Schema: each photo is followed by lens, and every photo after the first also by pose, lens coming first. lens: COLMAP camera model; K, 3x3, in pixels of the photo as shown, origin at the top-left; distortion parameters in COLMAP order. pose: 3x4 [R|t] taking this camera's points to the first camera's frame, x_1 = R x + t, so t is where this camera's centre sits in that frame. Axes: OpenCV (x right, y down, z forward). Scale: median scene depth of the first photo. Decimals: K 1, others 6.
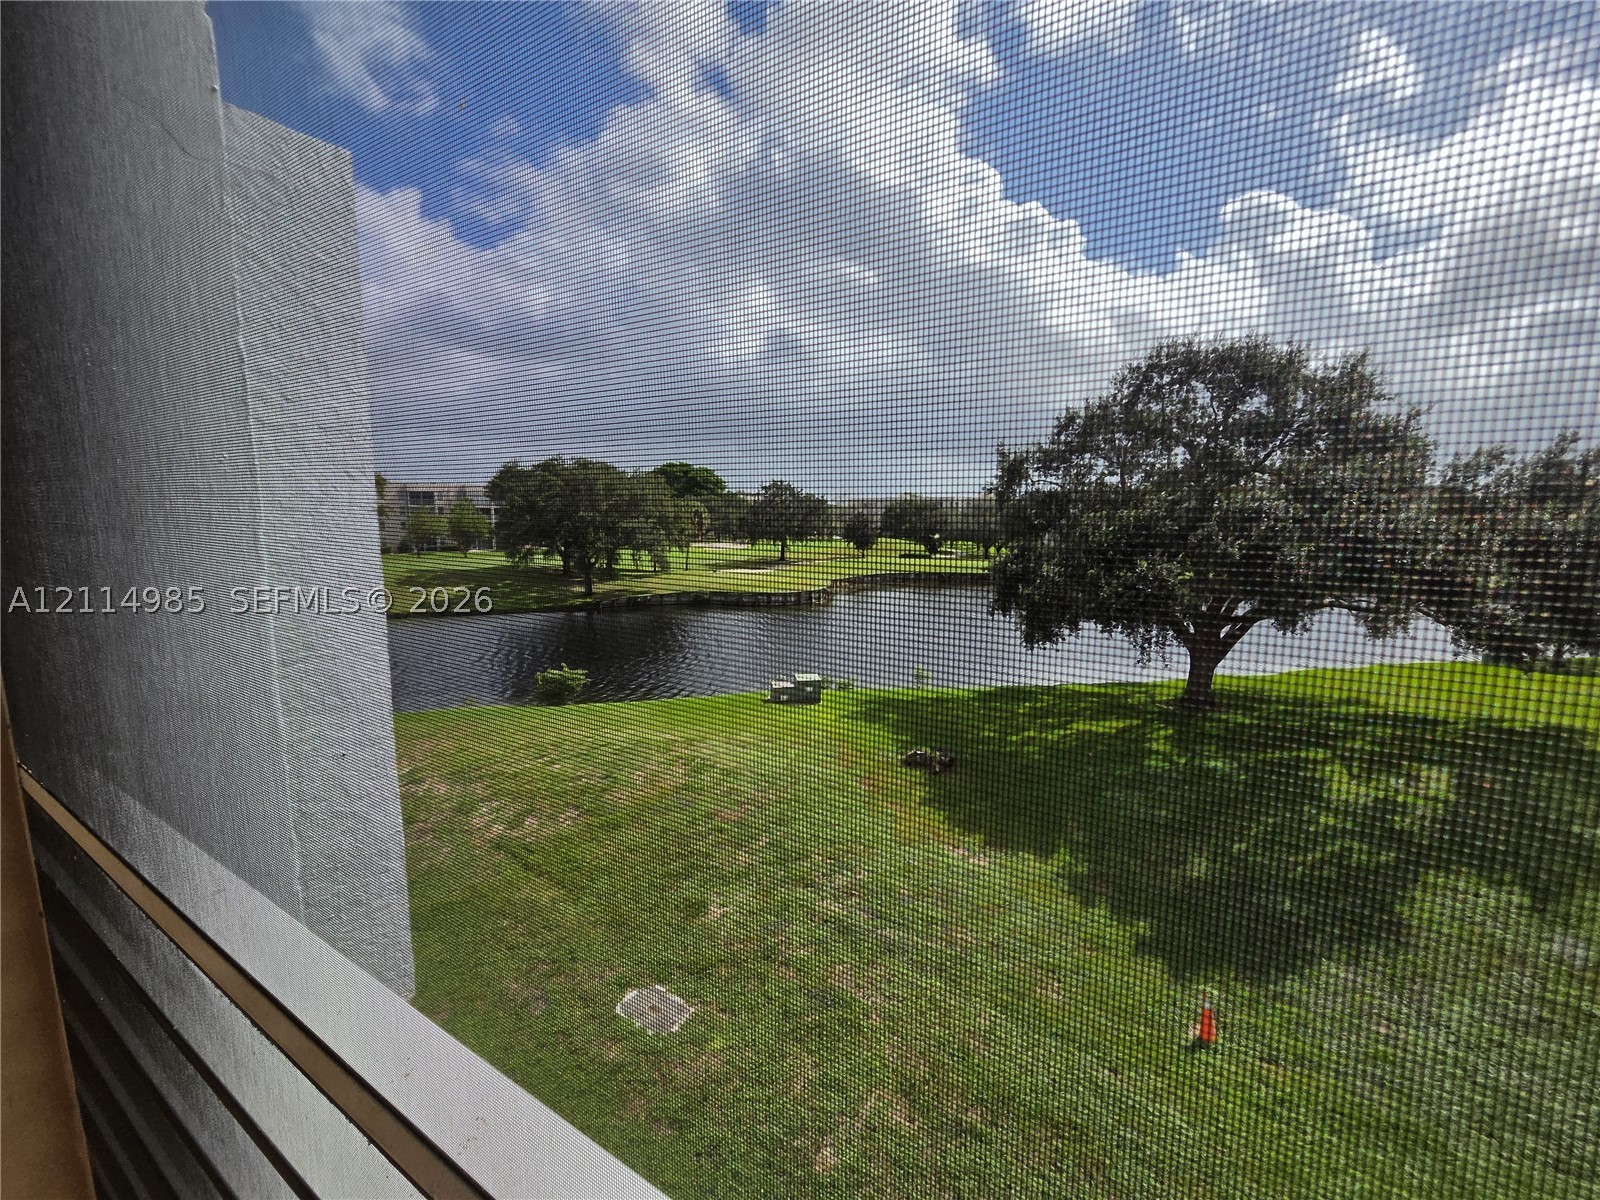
lens RADIAL K [[660.0, 0, 806.5], [0, 660.0, 592.0], [0, 0, 1]] dist [0.011034, 0.000321]
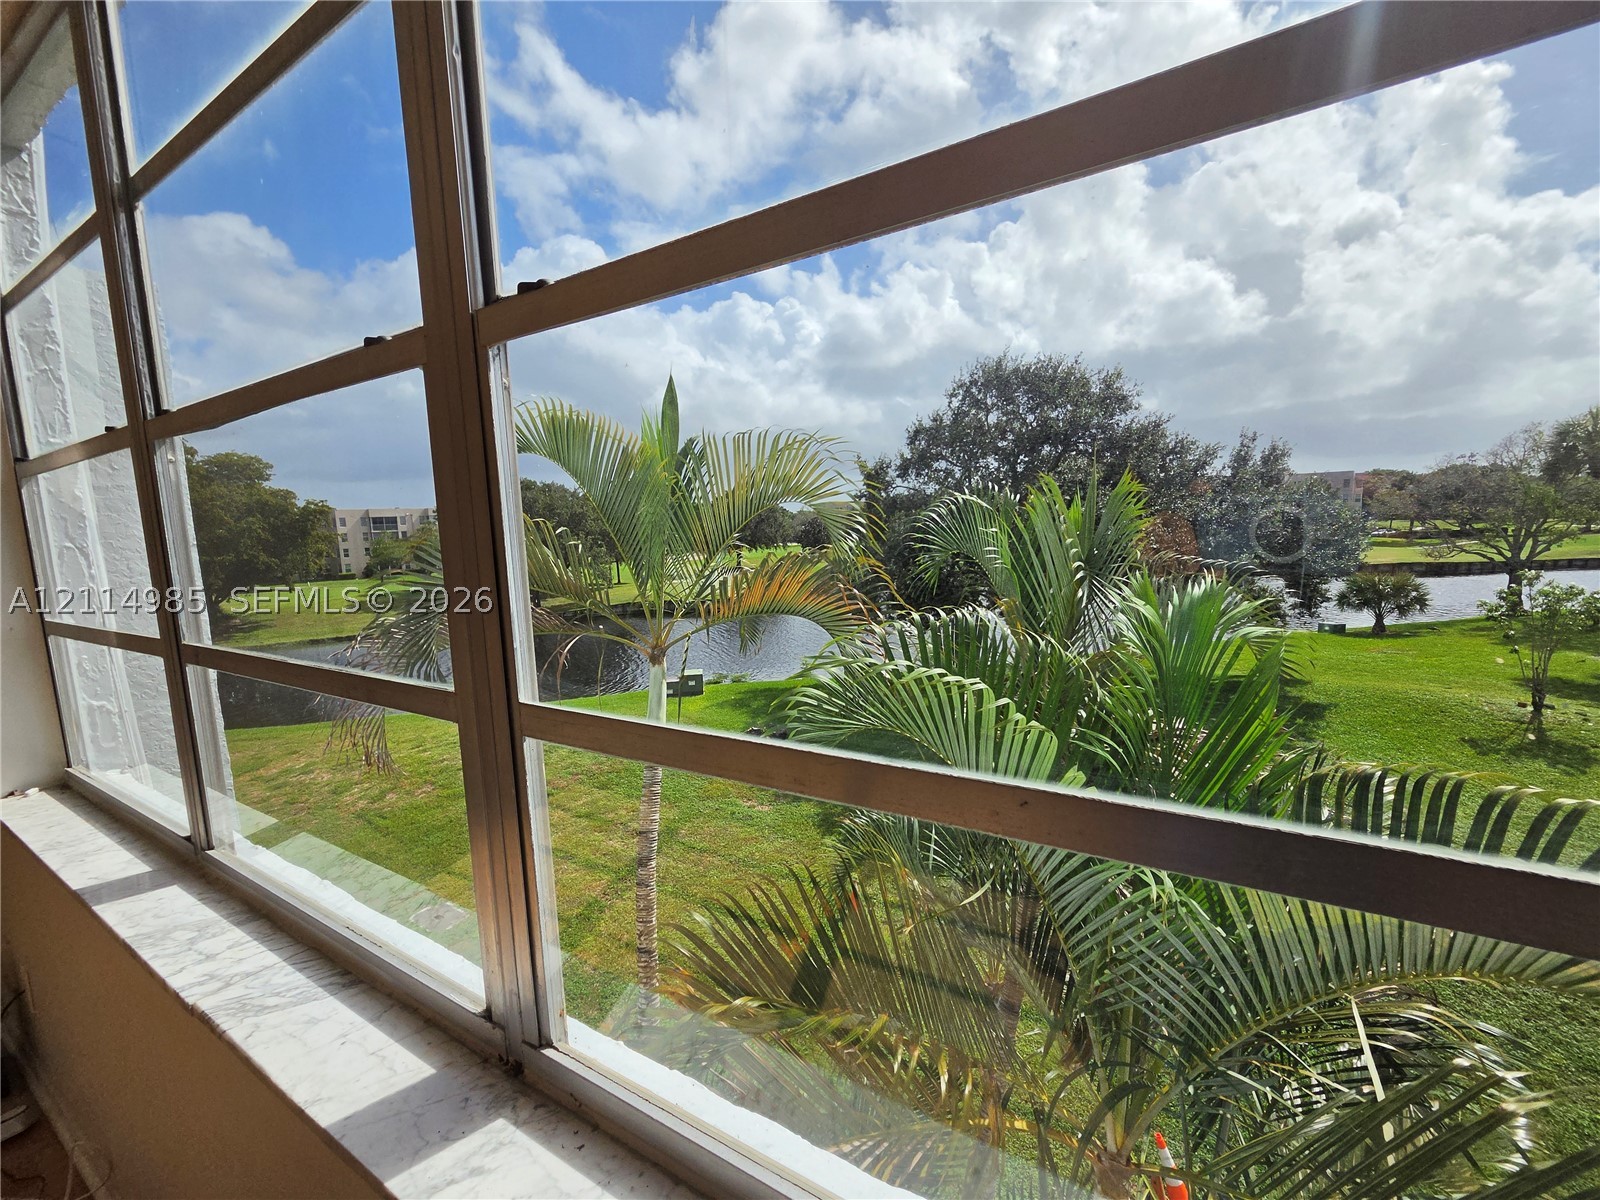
lens RADIAL K [[648.8, 0, 797.1], [0, 648.8, 604.2], [0, 0, 1]] dist [0.000571, -0.000250]
pose [[0.998547, -0.047916, 0.024656, 0.245339], [0.047663, 0.998806, 0.010743, 0.017937], [-0.025141, -0.009552, 0.999638, -0.150956]]
